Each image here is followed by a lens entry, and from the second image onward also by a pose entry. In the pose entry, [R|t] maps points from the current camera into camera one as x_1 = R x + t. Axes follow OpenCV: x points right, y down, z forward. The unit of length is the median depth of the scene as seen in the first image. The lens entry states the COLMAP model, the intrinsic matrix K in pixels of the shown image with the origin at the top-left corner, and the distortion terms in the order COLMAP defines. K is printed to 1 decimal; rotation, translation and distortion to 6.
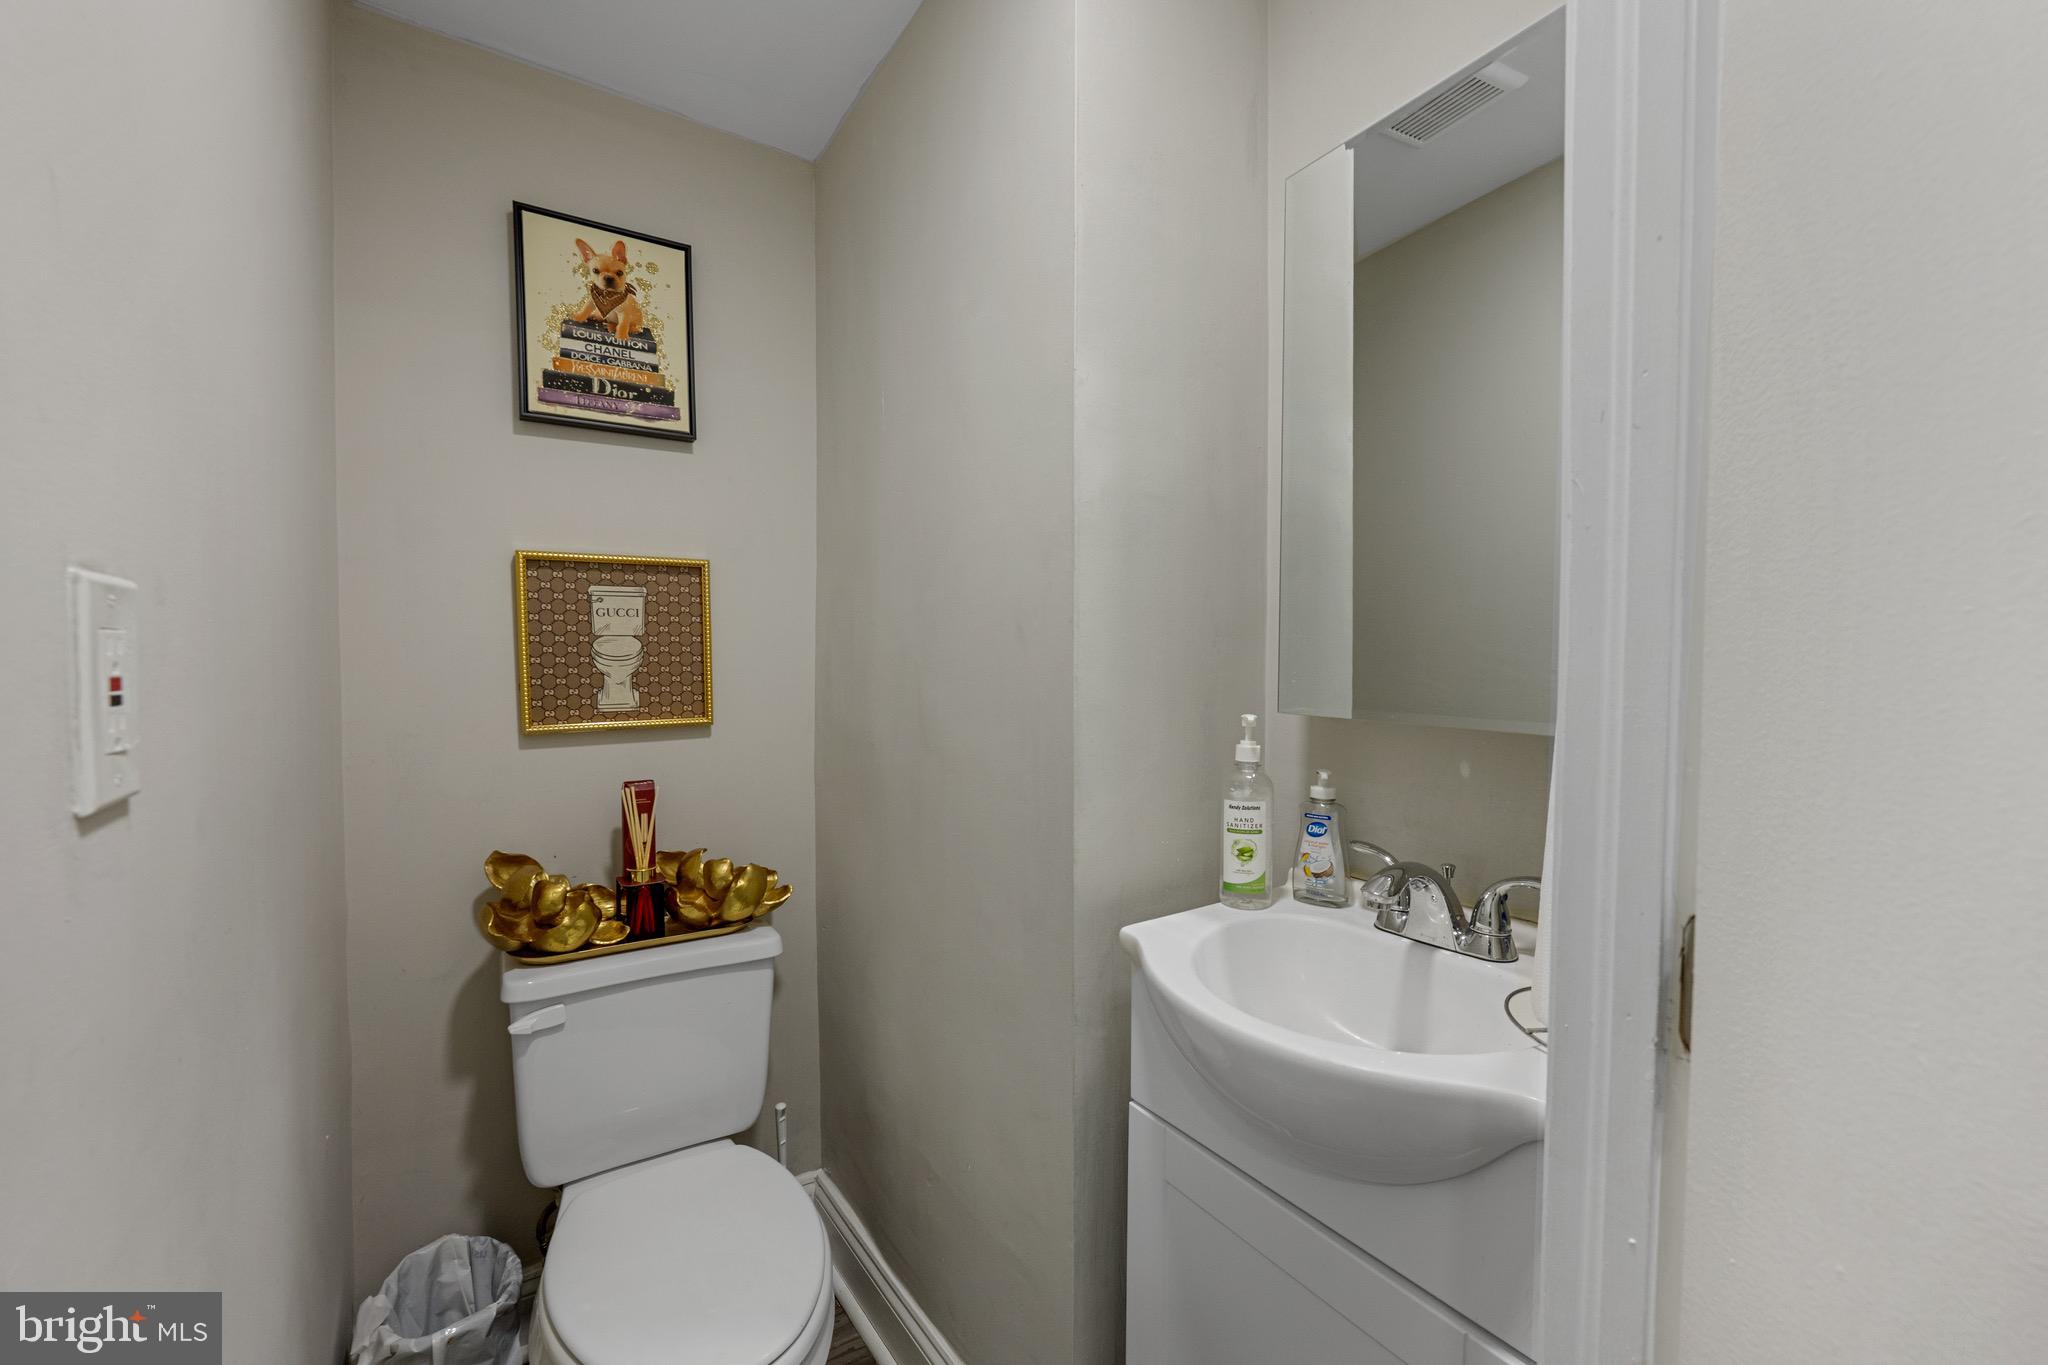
lens RADIAL K [[806.8, 0, 1018.7], [0, 806.8, 691.7], [0, 0, 1]] dist [-0.004642, 0.000472]
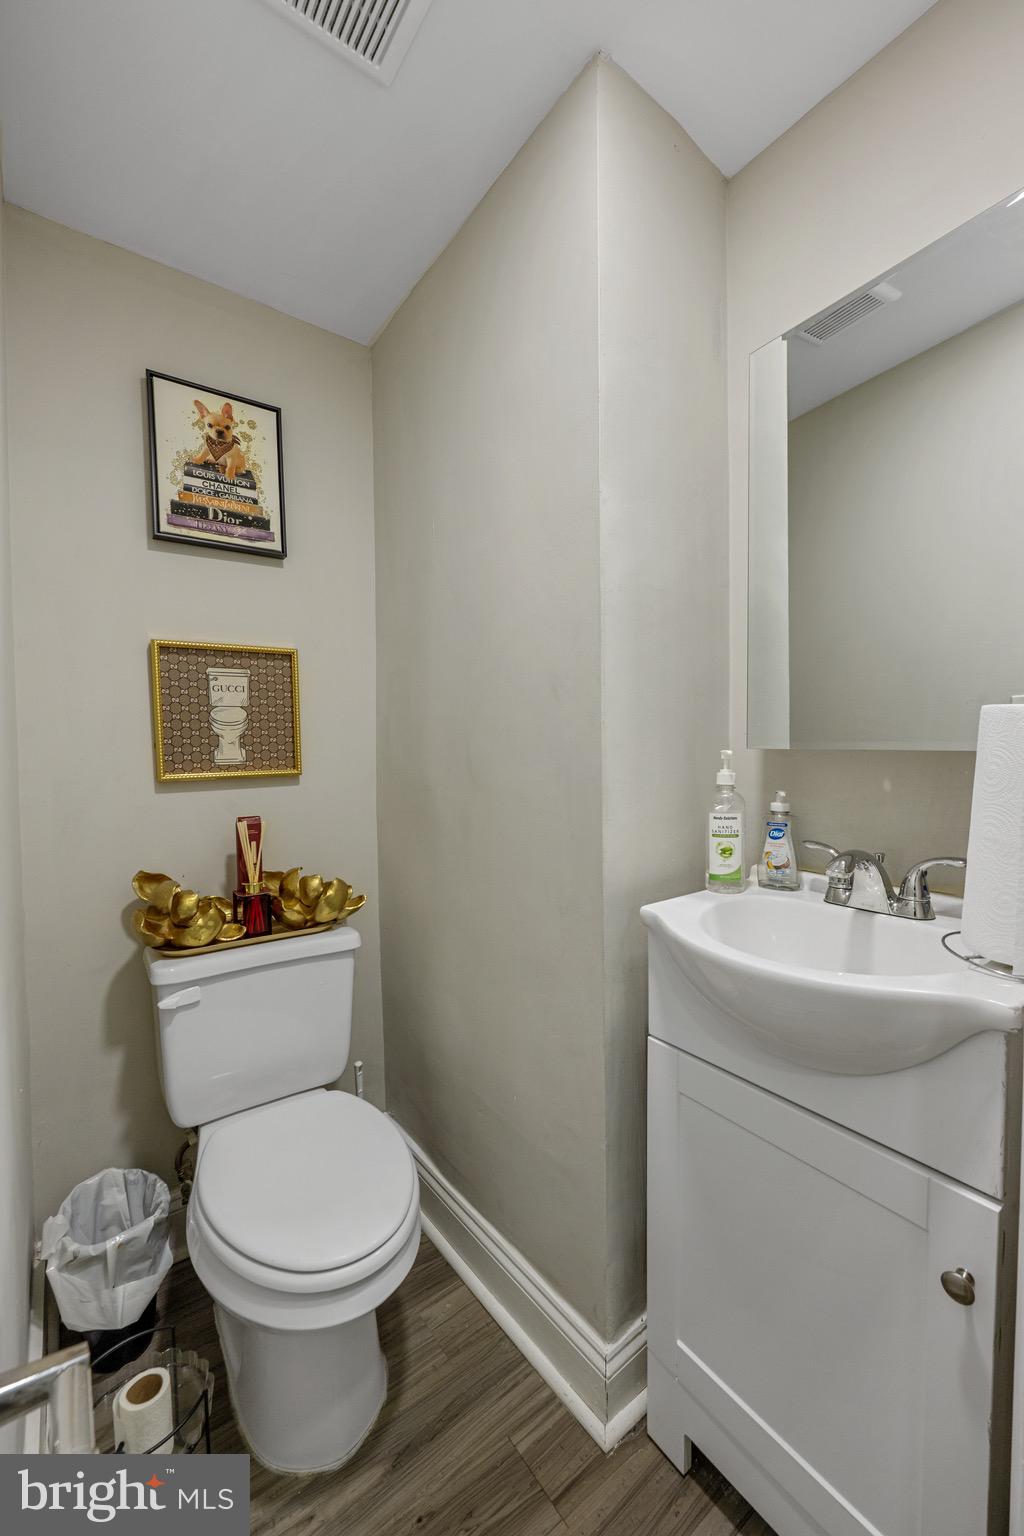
lens RADIAL K [[605.1, 0, 511.4], [0, 605.1, 773.3], [0, 0, 1]] dist [-0.004642, 0.000472]
pose [[0.998800, -0.014147, 0.046884, -0.096566], [0.014124, 0.999900, 0.000814, 0.048140], [-0.046891, -0.000151, 0.998900, 0.002305]]
